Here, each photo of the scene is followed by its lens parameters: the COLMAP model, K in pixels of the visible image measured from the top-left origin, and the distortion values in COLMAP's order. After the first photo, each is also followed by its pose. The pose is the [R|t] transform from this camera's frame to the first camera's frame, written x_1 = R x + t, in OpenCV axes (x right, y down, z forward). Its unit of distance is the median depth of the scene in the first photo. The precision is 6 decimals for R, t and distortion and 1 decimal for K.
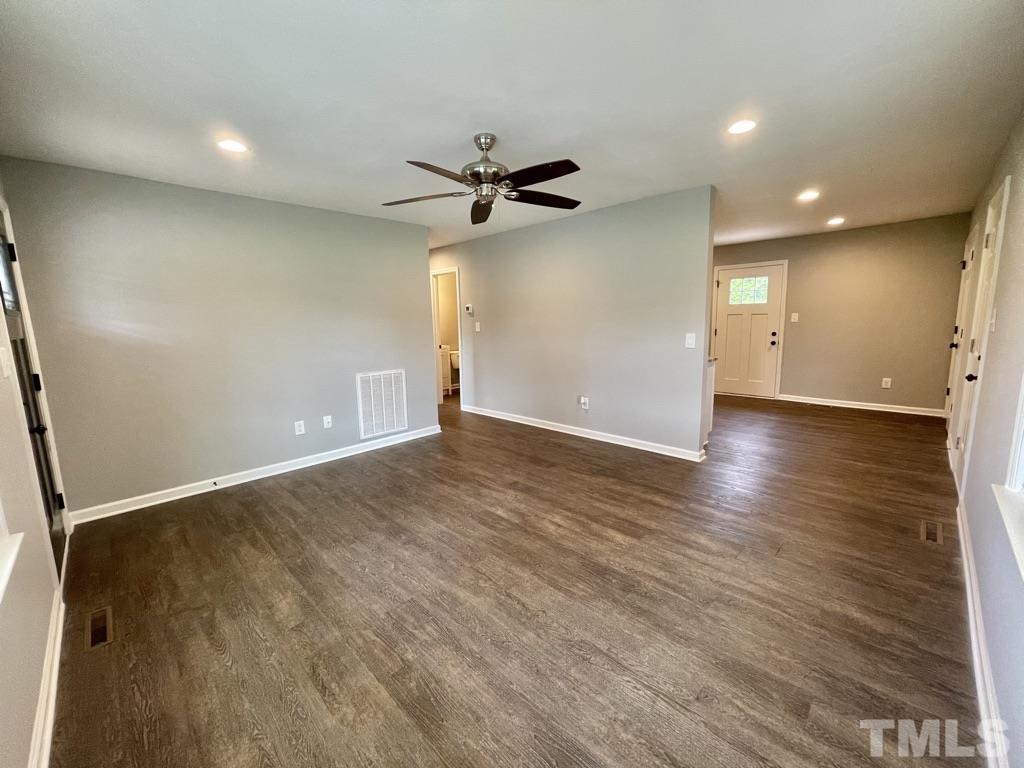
lens RADIAL K [[410.5, 0, 512.0], [0, 410.5, 378.3], [0, 0, 1]] dist [-0.007287, 0.000503]
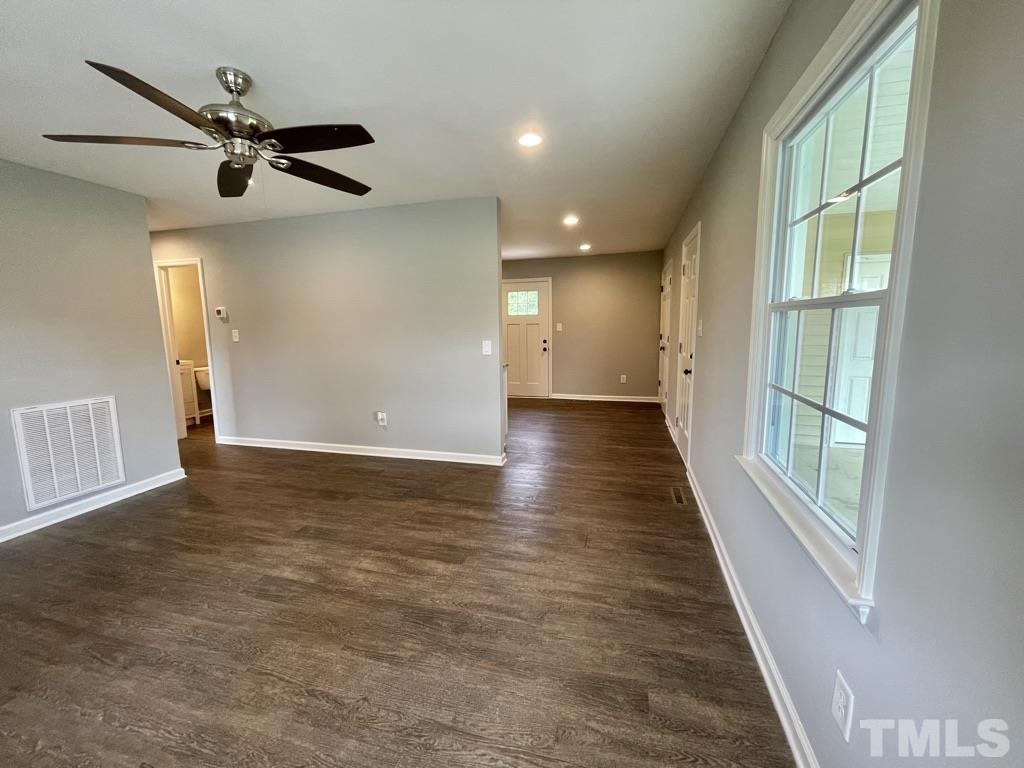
lens RADIAL K [[410.5, 0, 509.0], [0, 410.5, 380.8], [0, 0, 1]] dist [-0.007287, 0.000503]
pose [[0.874114, -0.054160, 0.482691, -0.014272], [0.063069, 0.998007, -0.002233, -0.005547], [-0.481608, 0.032395, 0.875788, 0.108679]]
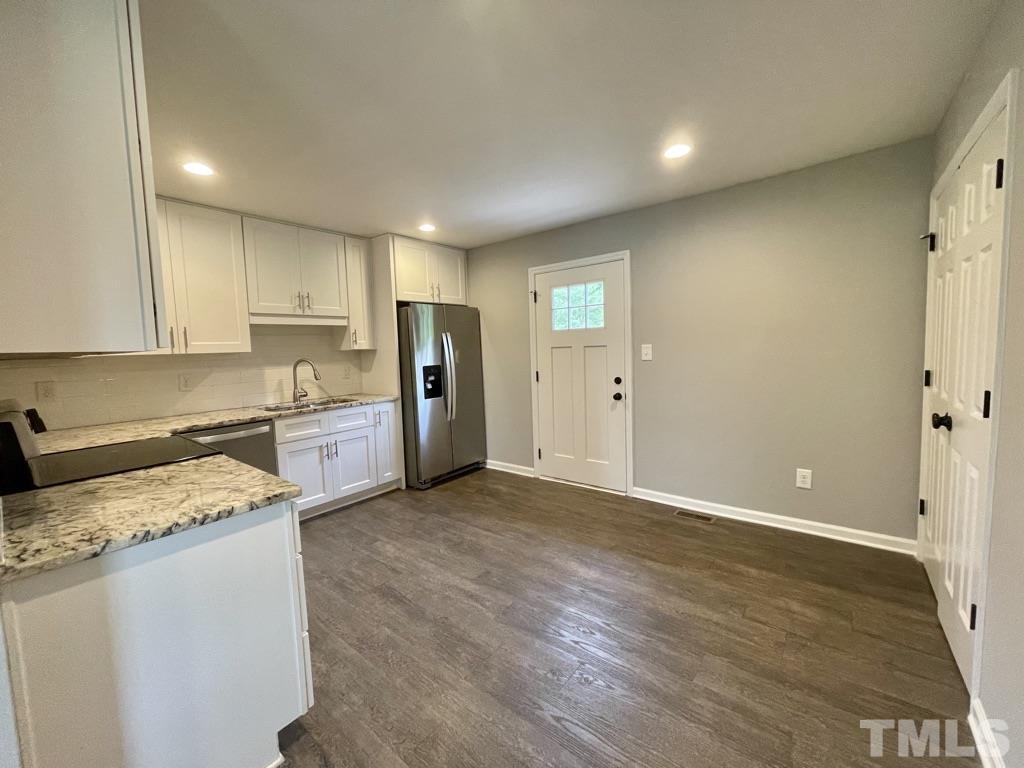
lens RADIAL K [[410.5, 0, 510.5], [0, 410.5, 383.3], [0, 0, 1]] dist [-0.007287, 0.000503]
pose [[0.996872, -0.027431, 0.074122, 1.005082], [0.031251, 0.998216, -0.050873, -0.179927], [-0.072594, 0.053031, 0.995951, 0.992749]]
